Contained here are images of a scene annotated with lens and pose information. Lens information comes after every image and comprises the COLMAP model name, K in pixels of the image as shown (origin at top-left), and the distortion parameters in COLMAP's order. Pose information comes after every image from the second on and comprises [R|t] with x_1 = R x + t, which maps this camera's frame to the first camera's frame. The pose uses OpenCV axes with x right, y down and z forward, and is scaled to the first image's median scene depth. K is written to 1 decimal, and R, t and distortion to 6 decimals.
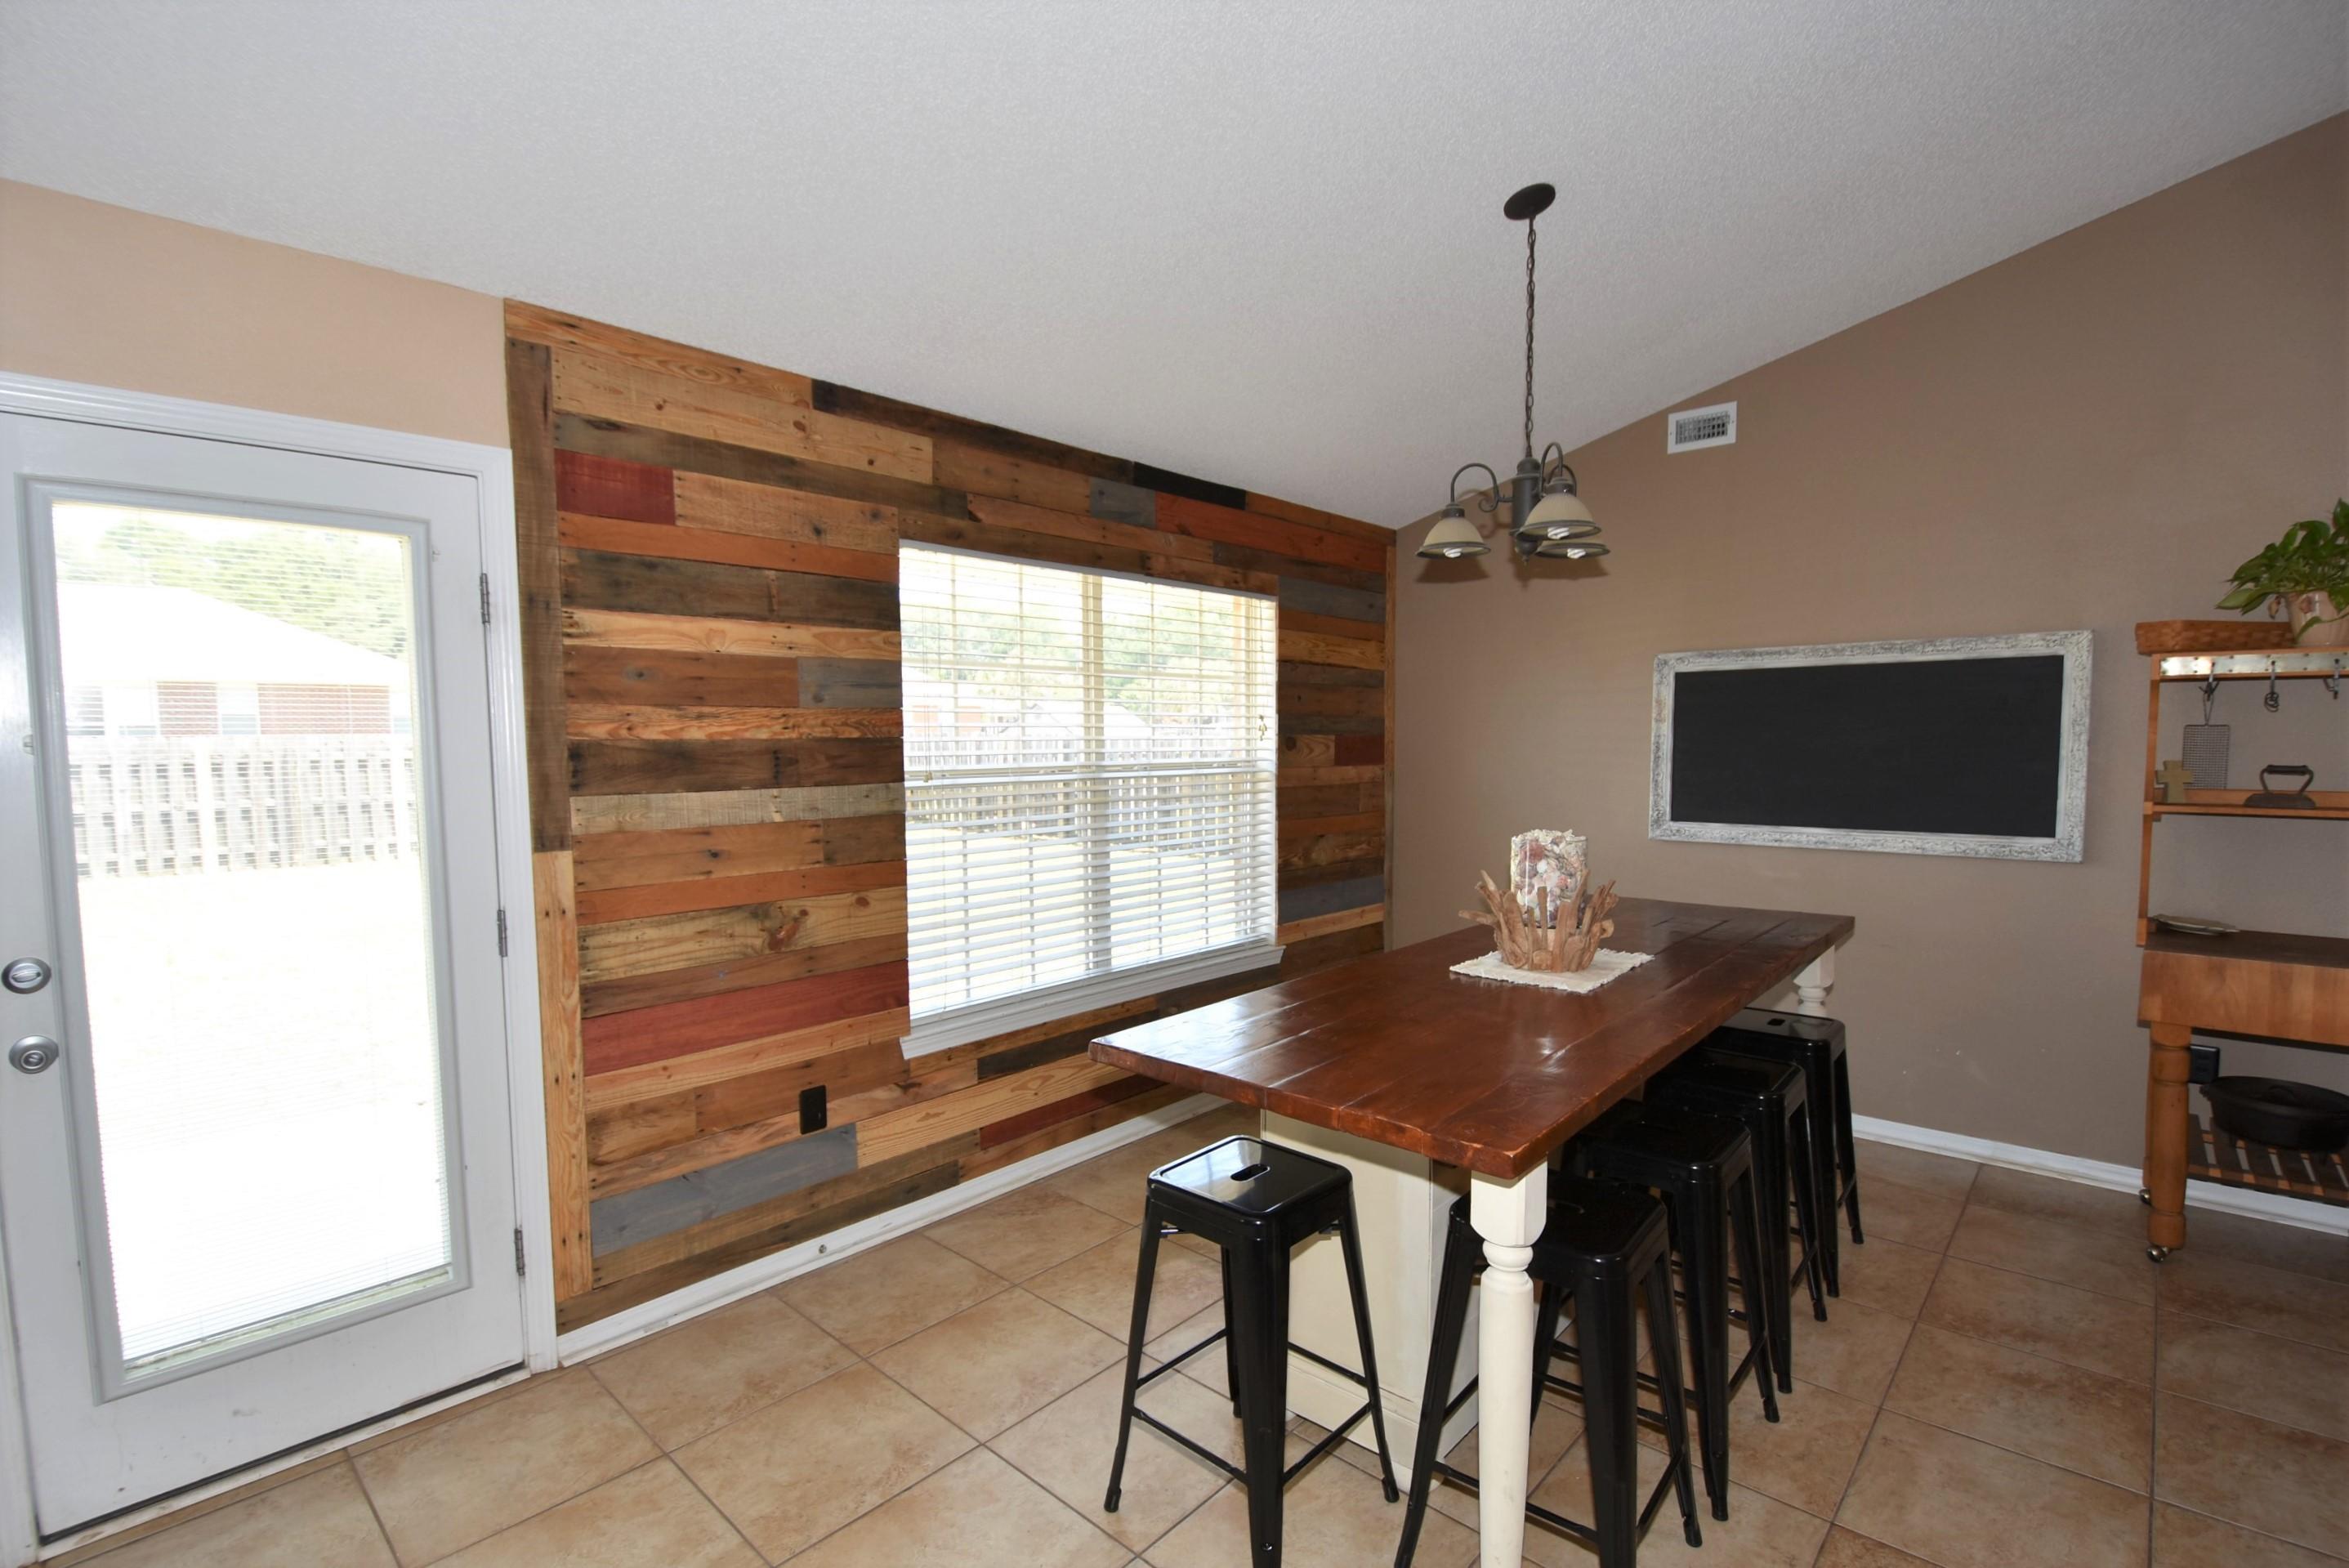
lens RADIAL K [[1056.0, 0, 1184.8], [0, 1056.0, 812.3], [0, 0, 1]] dist [0.011435, -0.023571]
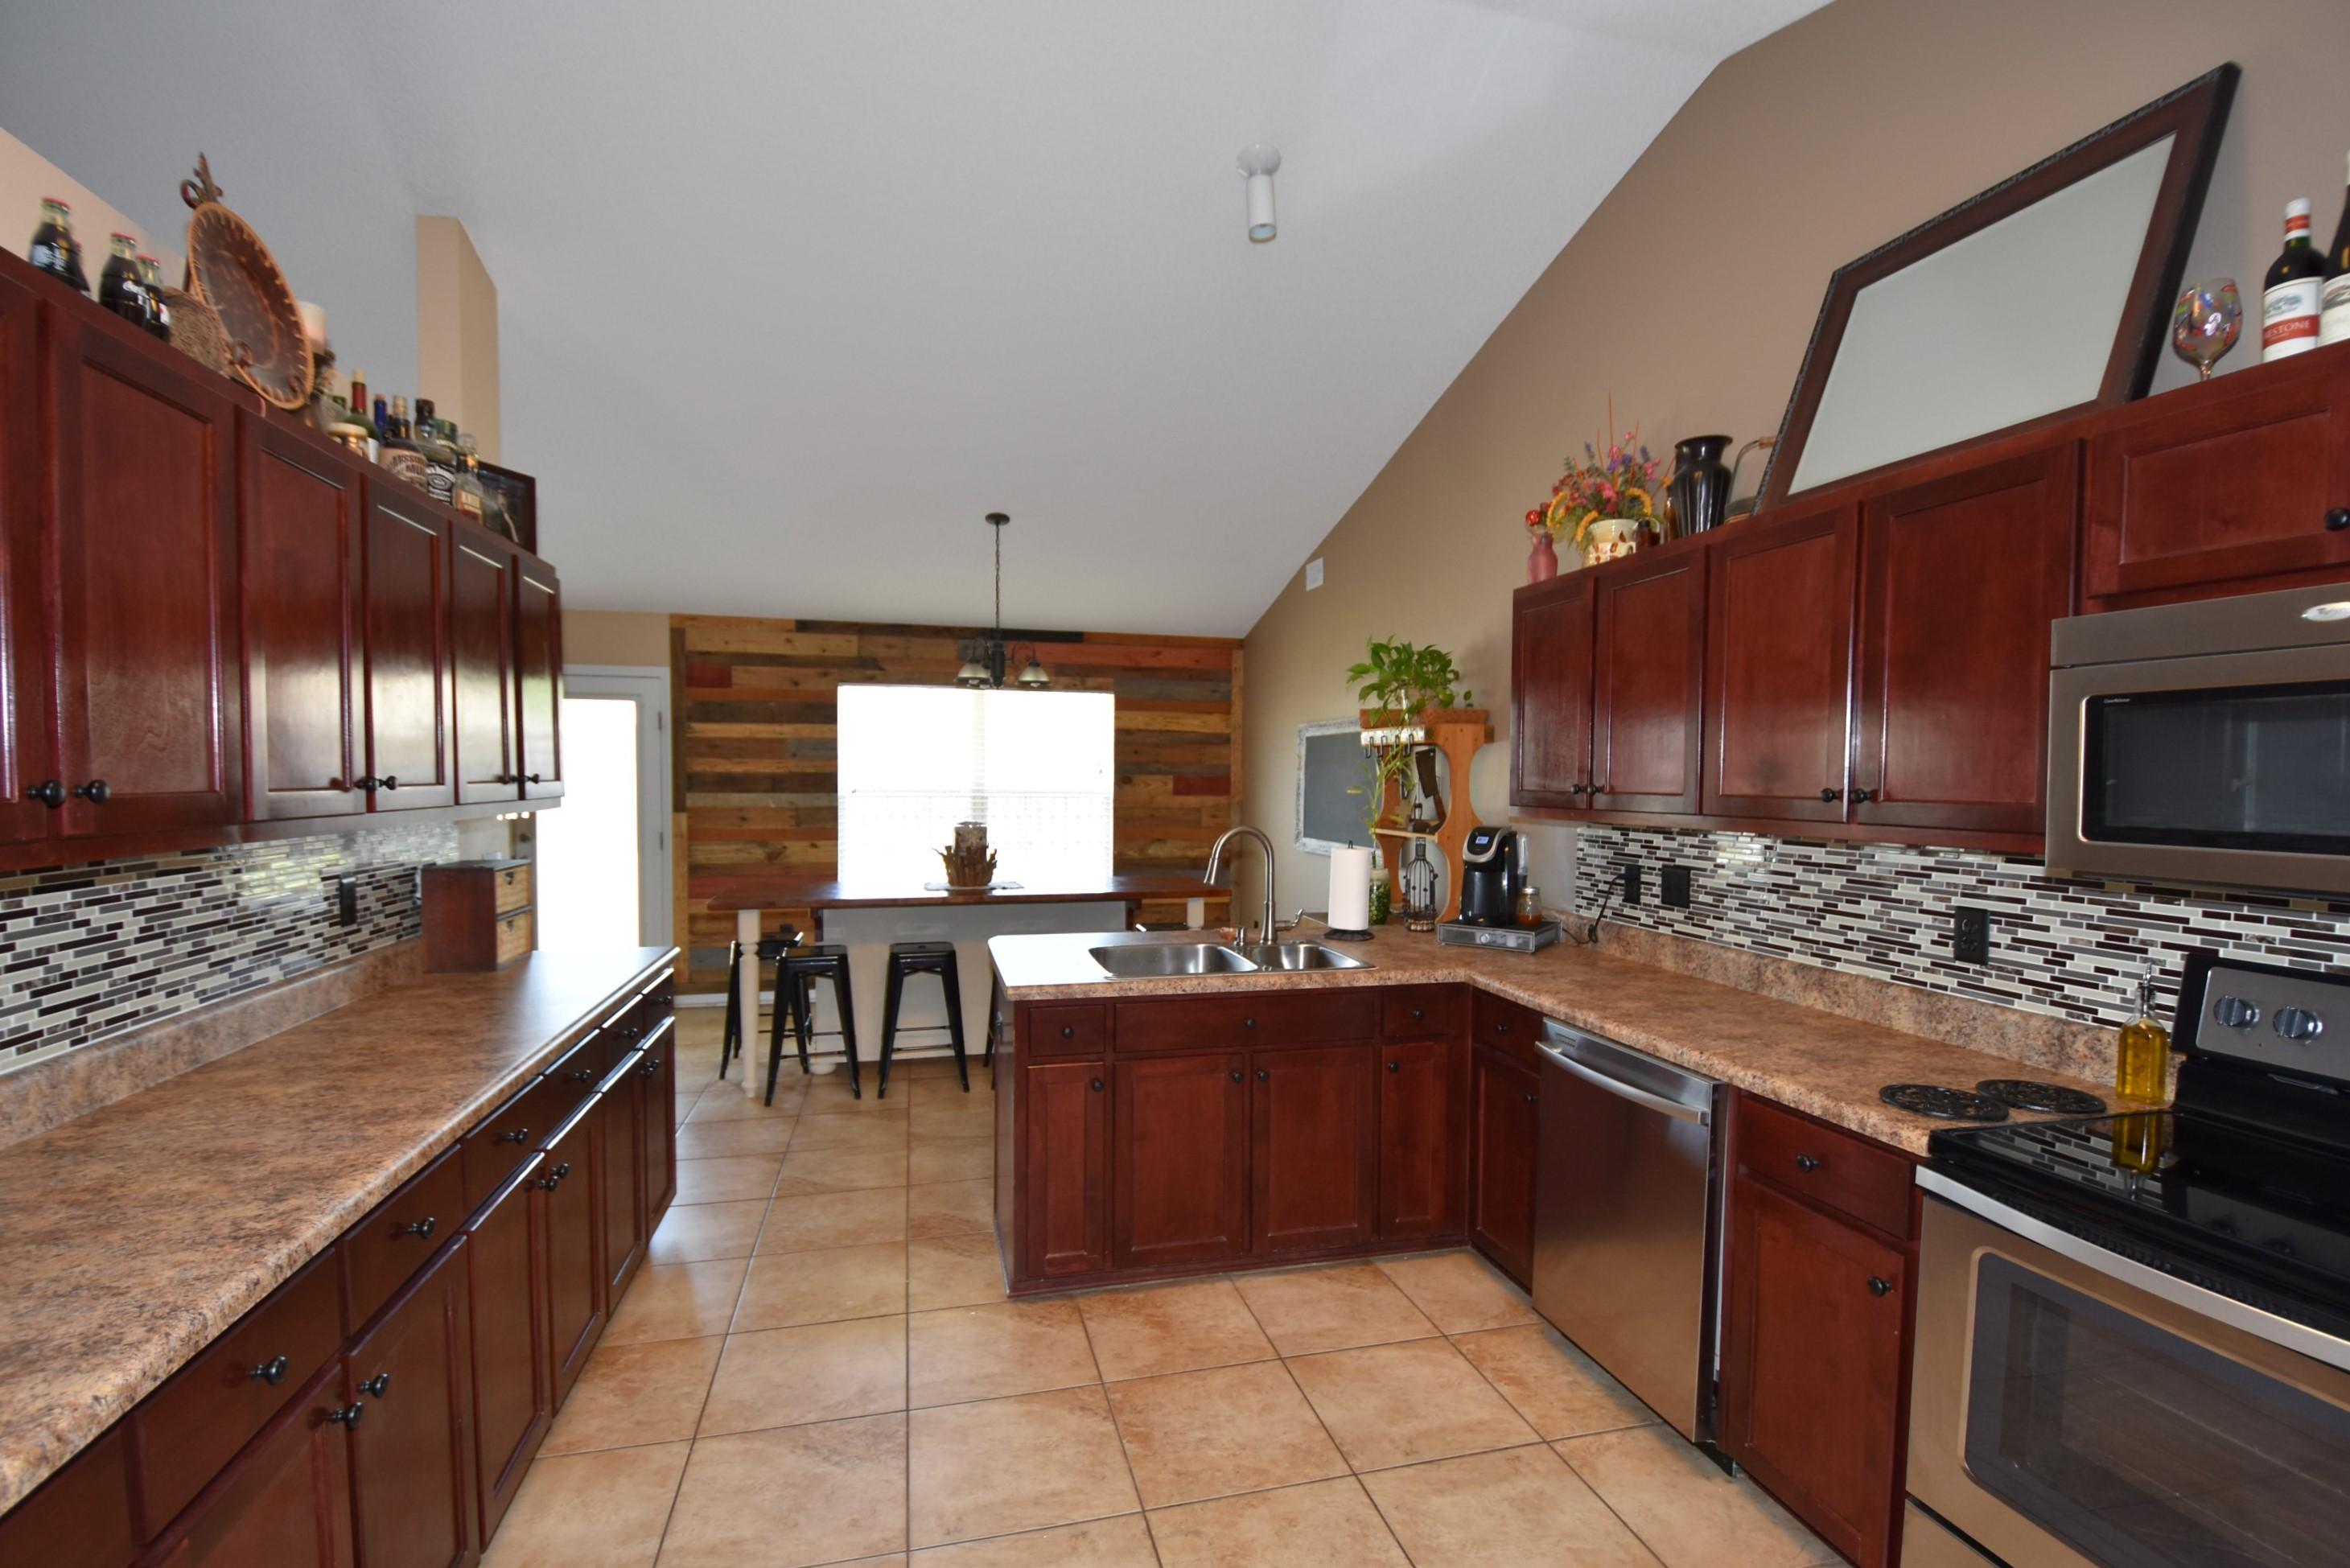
lens RADIAL K [[1056.5, 0, 1185.3], [0, 1056.5, 812.3], [0, 0, 1]] dist [0.011435, -0.023571]
pose [[0.843505, 0.035216, -0.535966, 1.591825], [-0.053576, 0.998388, -0.018718, 0.014386], [0.534443, 0.044503, 0.844032, -0.485249]]
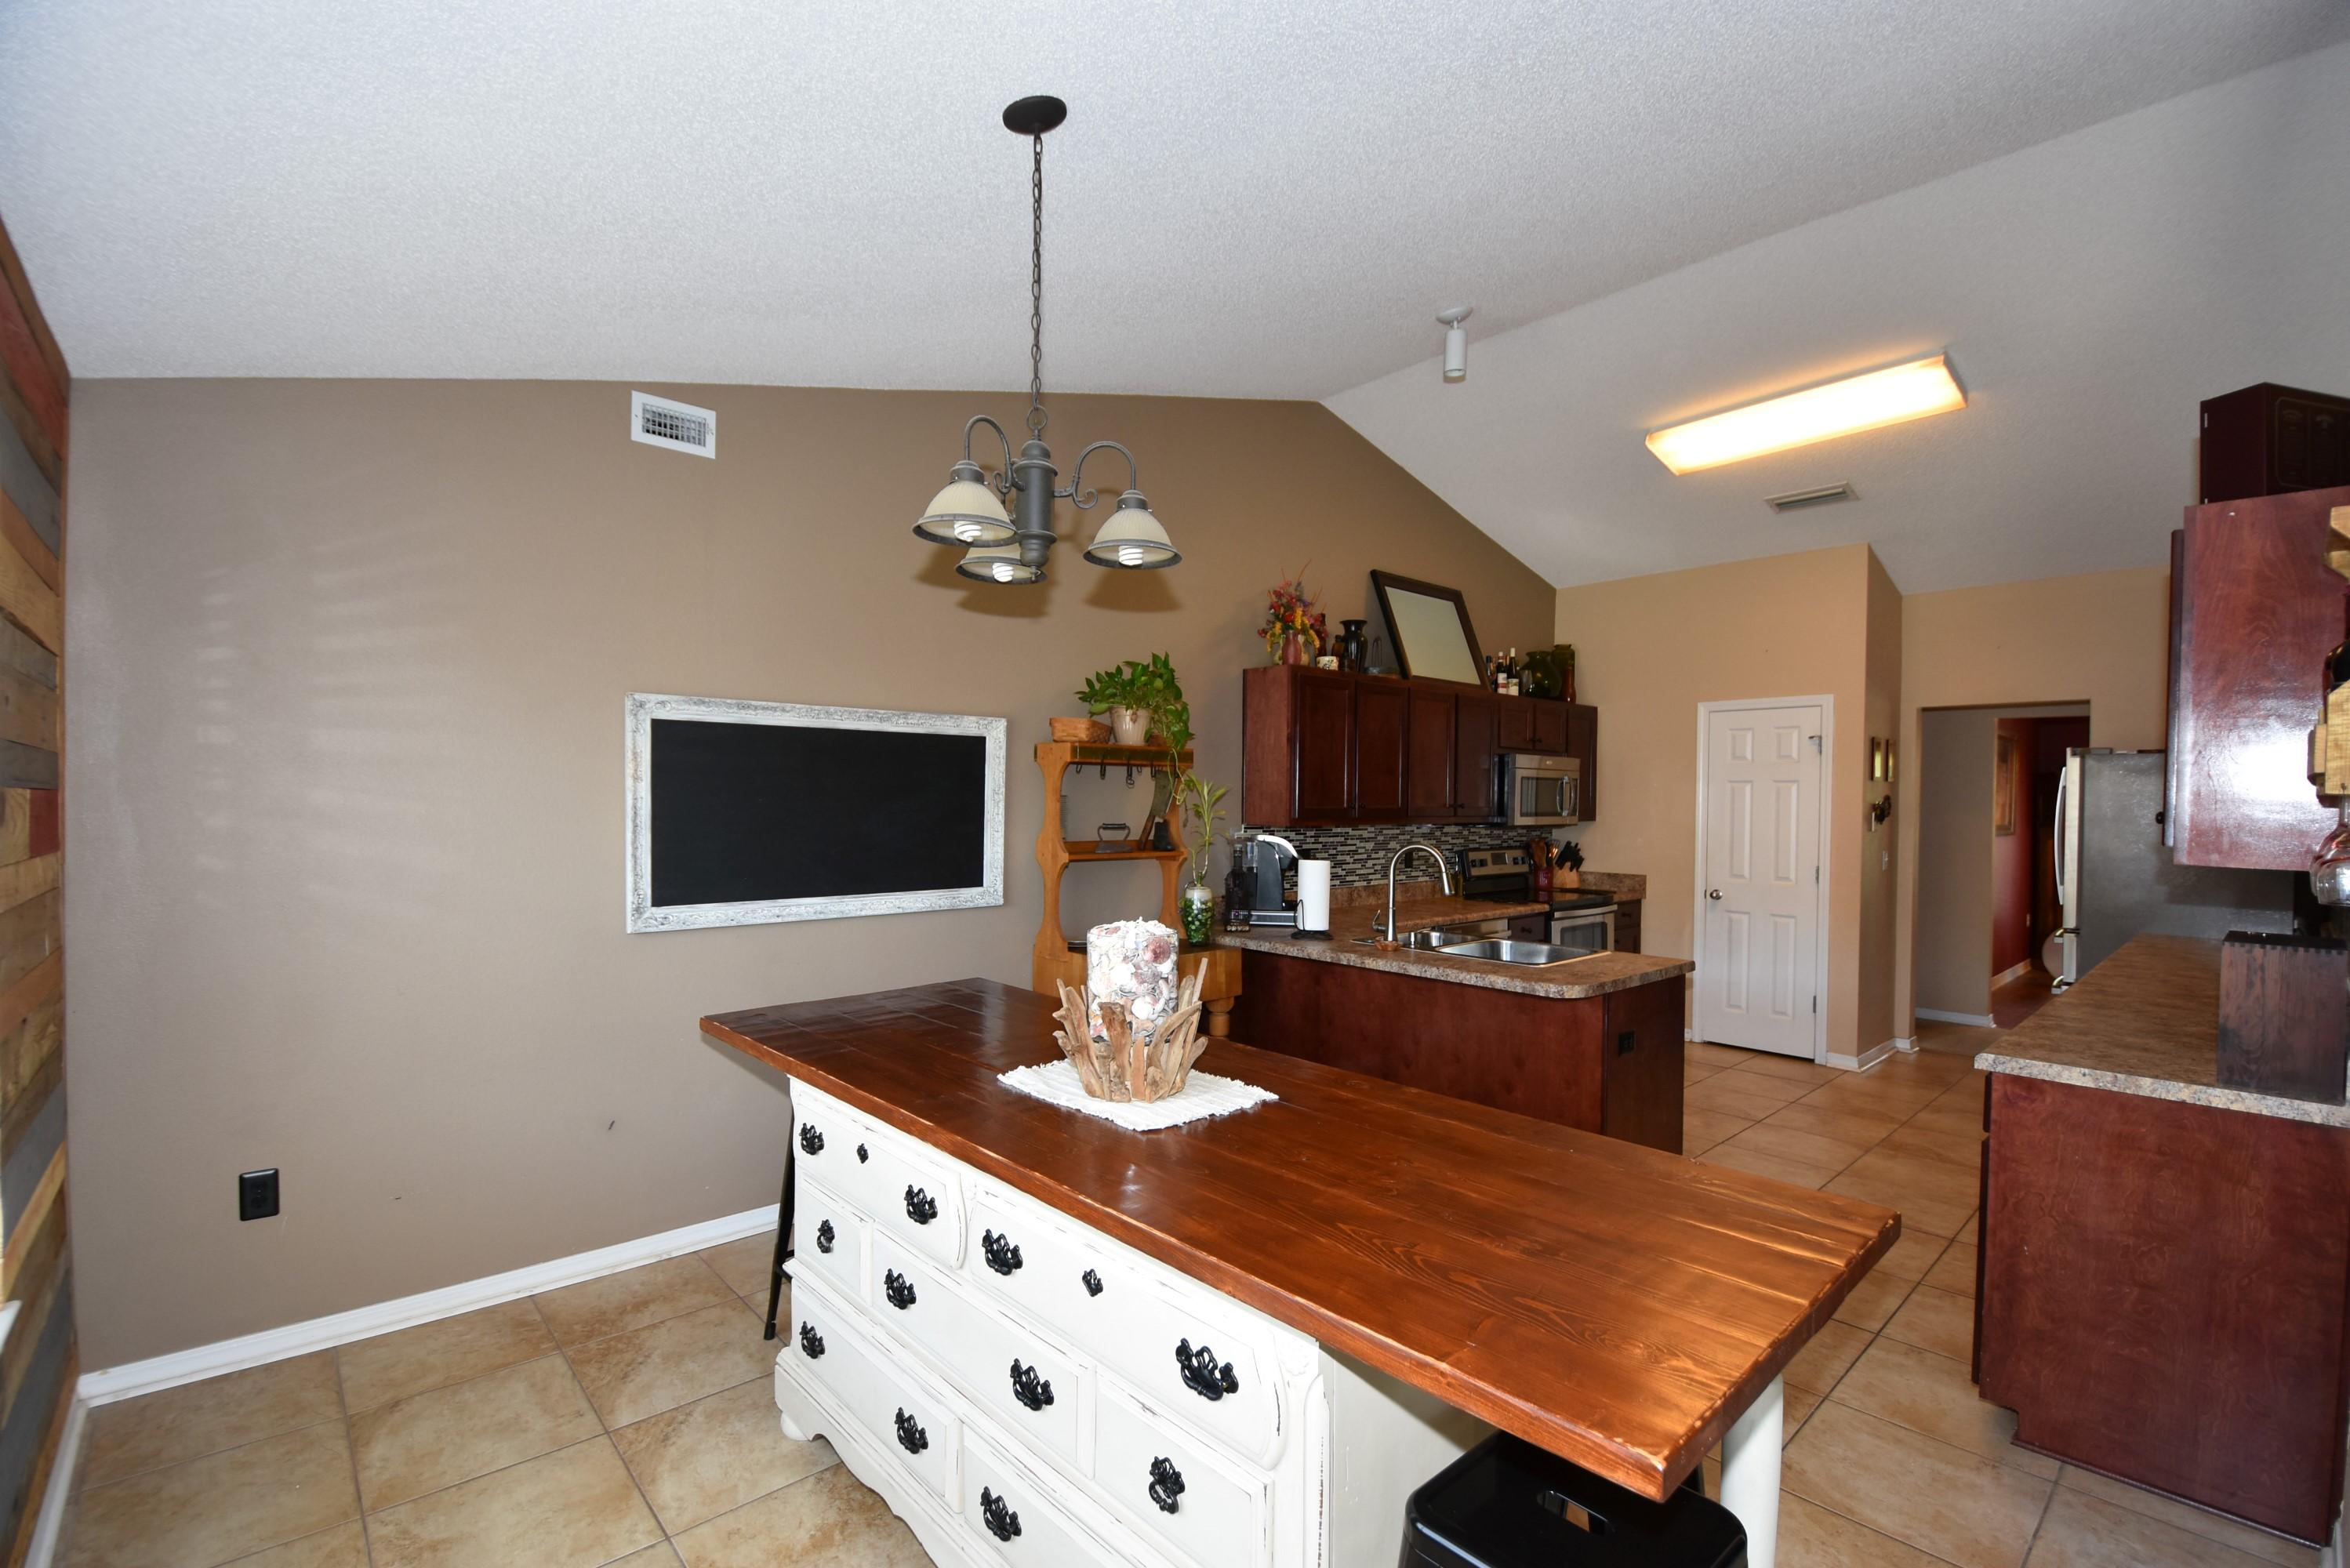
lens RADIAL K [[1030.1, 0, 1181.2], [0, 1030.1, 815.9], [0, 0, 1]] dist [0.003297, -0.017298]
pose [[0.081733, 0.000045, 0.996654, -0.385611], [0.067843, 0.997680, -0.005609, -0.040684], [-0.994343, 0.068075, 0.081540, 0.780797]]
